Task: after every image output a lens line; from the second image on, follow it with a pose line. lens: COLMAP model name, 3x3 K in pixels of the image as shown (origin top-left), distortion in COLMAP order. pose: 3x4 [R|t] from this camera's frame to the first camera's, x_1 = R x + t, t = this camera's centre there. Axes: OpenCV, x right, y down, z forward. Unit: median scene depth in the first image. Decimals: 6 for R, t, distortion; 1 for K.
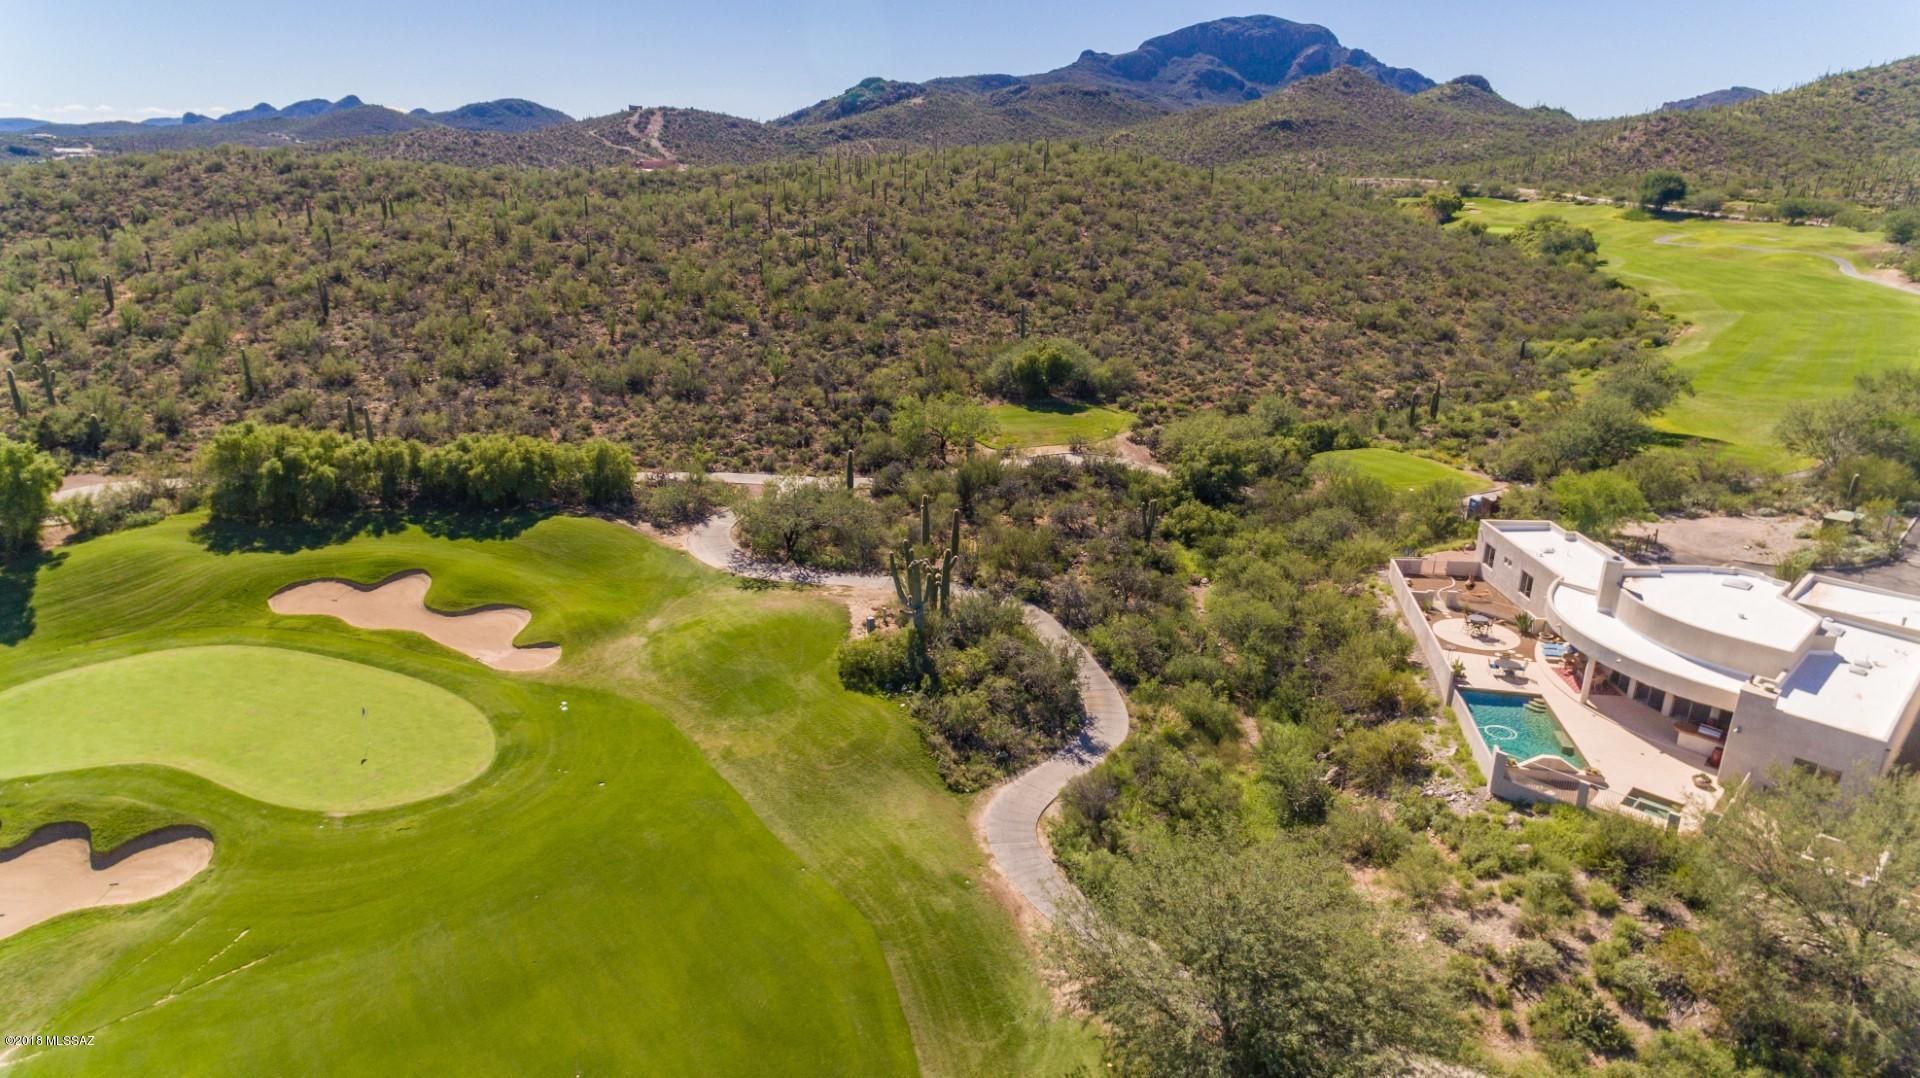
lens RADIAL K [[1120.0, 0, 961.1], [0, 1120.0, 535.5], [0, 0, 1]] dist [0.037107, -0.020294]
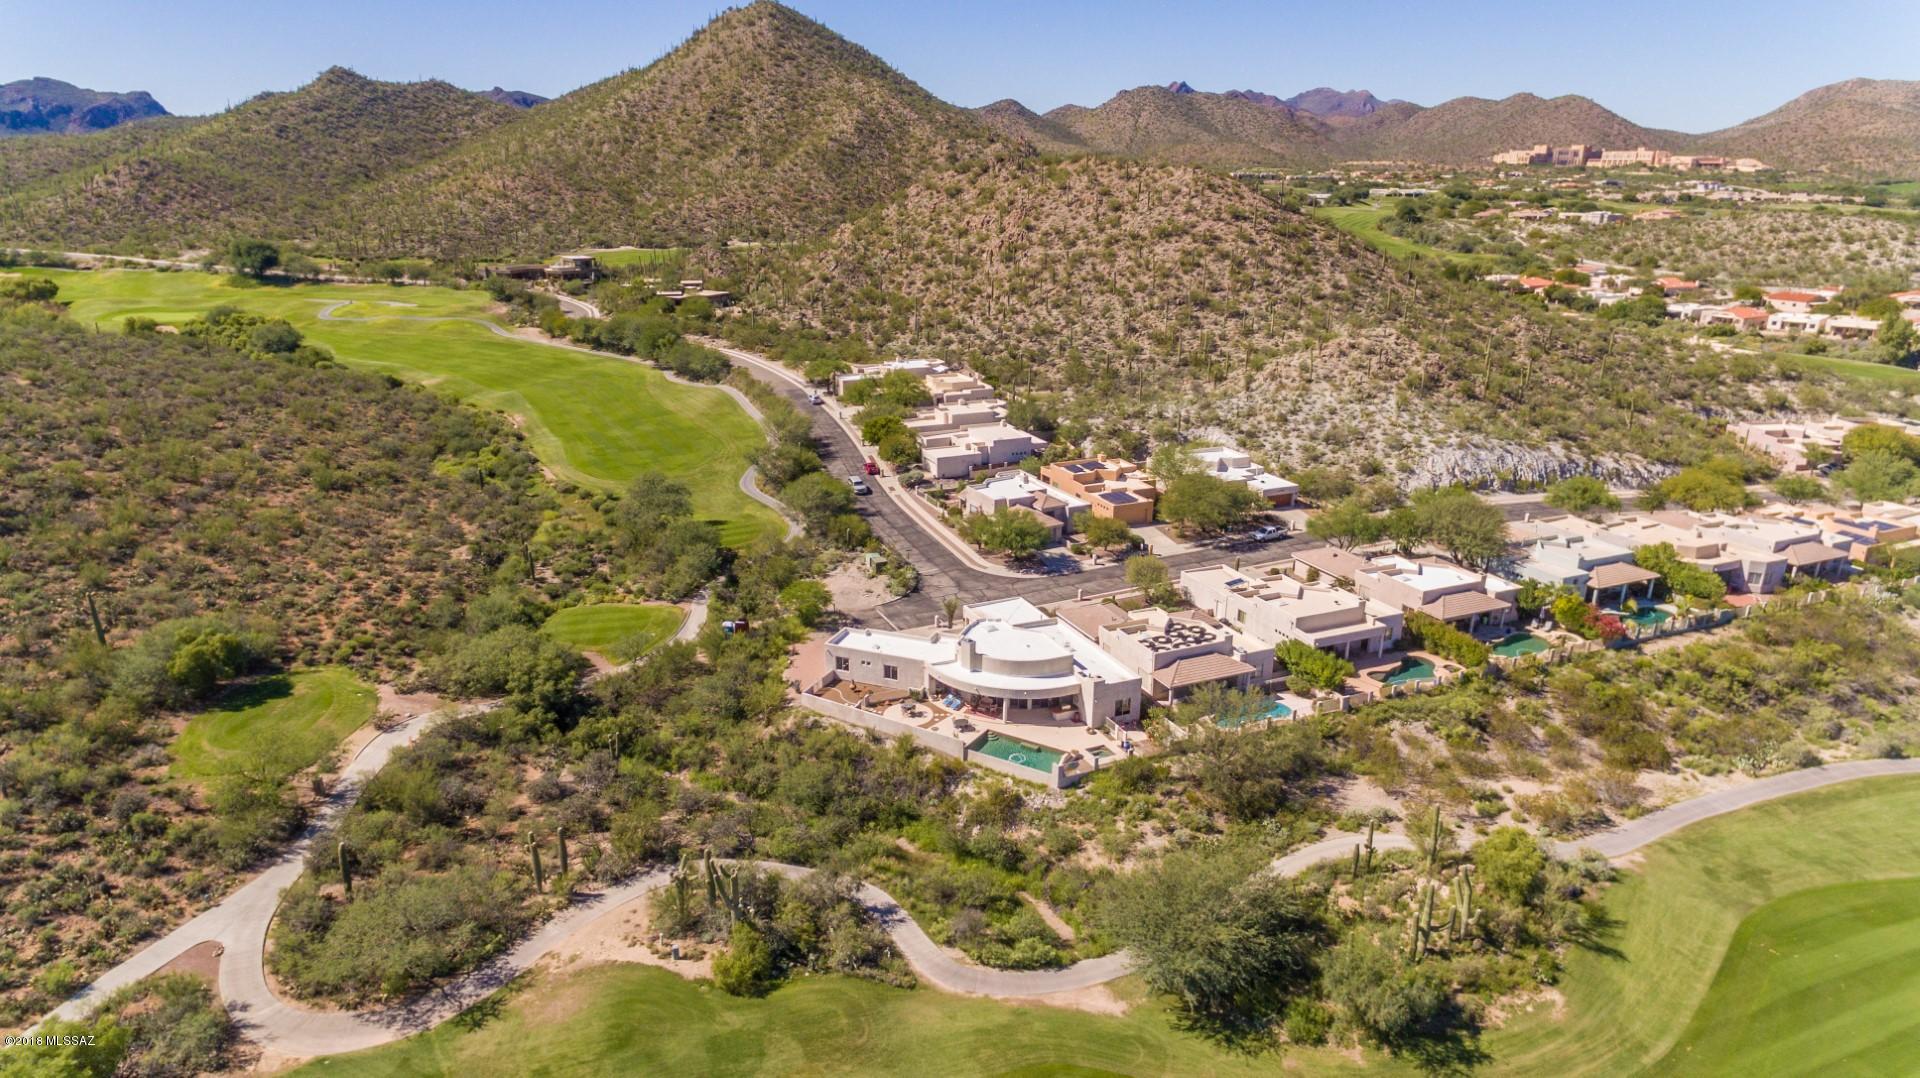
lens RADIAL K [[1124.2, 0, 950.3], [0, 1124.2, 539.9], [0, 0, 1]] dist [0.033723, -0.016187]
pose [[0.361021, -0.303260, 0.881871, -0.866006], [0.298481, 0.933478, 0.198814, -0.450864], [-0.883500, 0.191446, 0.427523, 0.229554]]
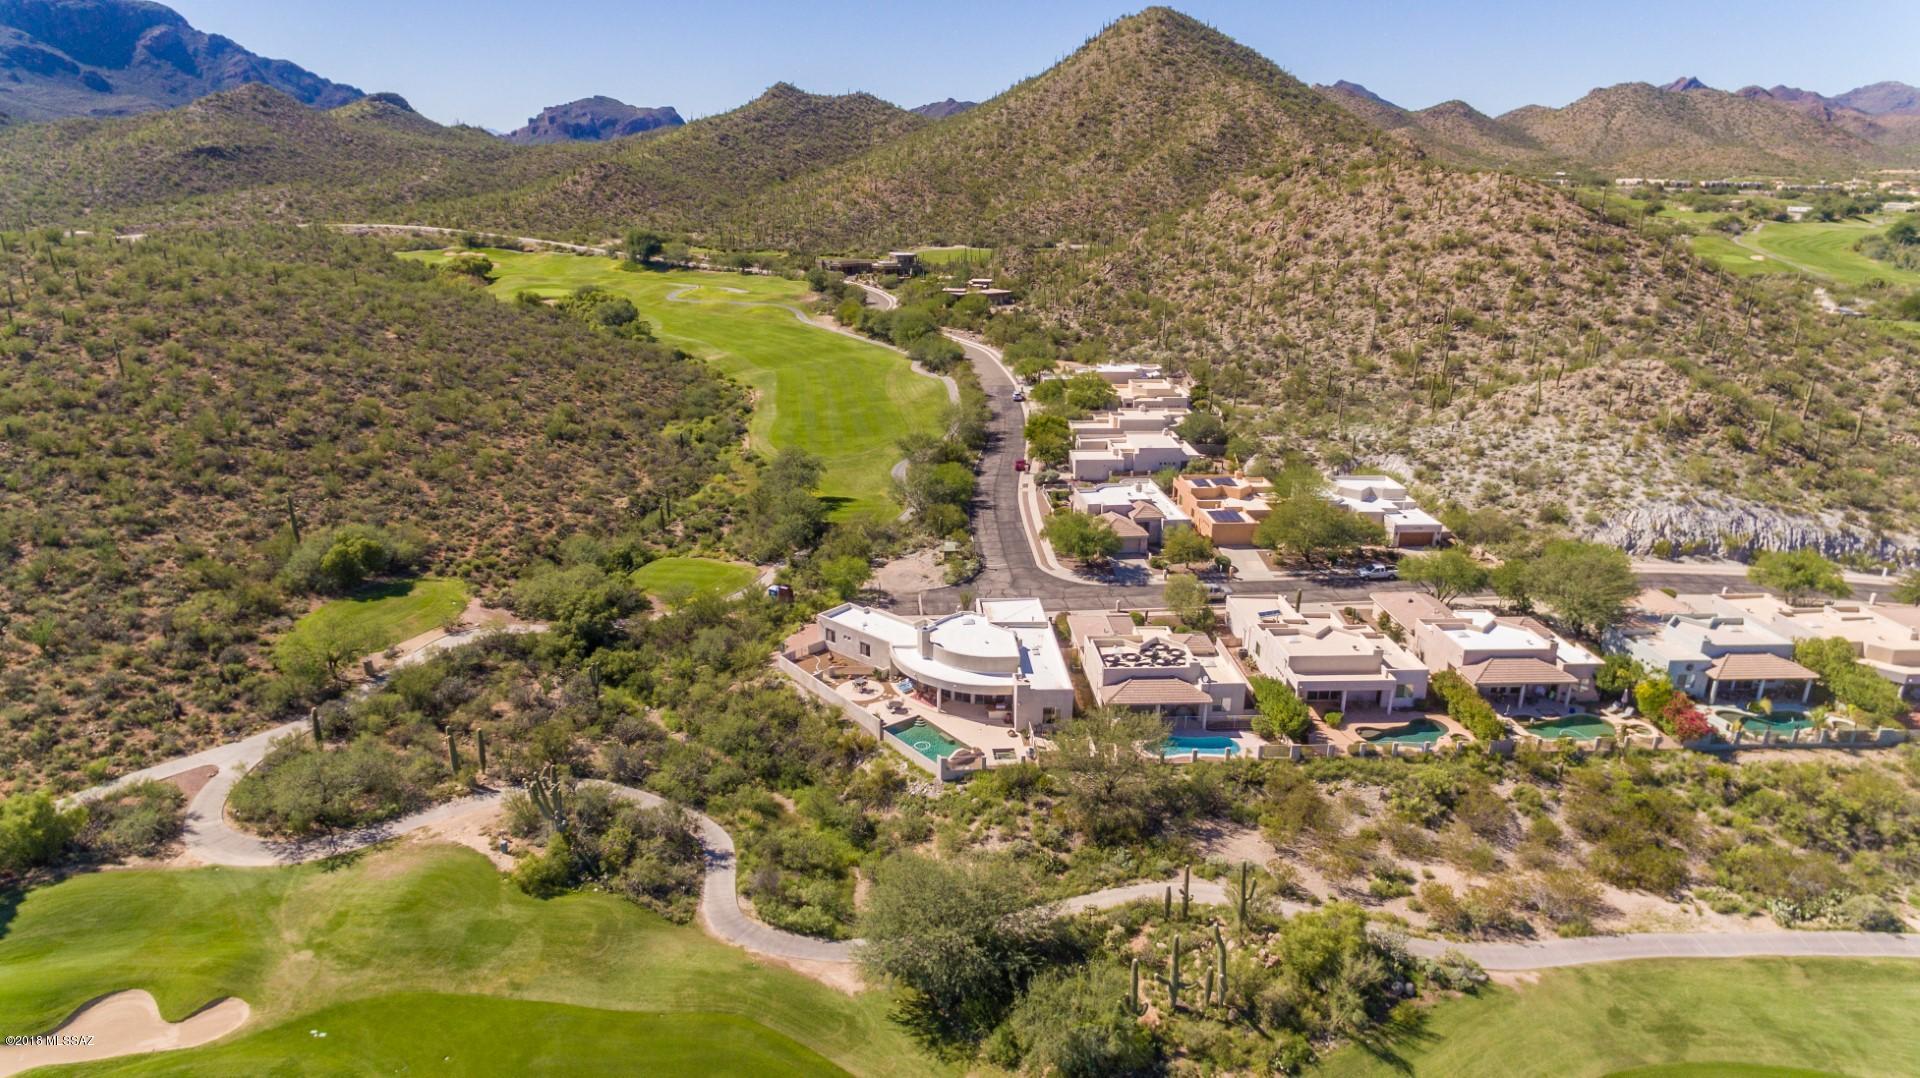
lens RADIAL K [[1120.0, 0, 961.1], [0, 1120.0, 535.5], [0, 0, 1]] dist [0.037107, -0.020294]
pose [[0.654594, -0.238442, 0.717392, -0.588885], [0.237441, 0.965782, 0.104344, -0.275757], [-0.717724, 0.102035, 0.688811, -0.271318]]
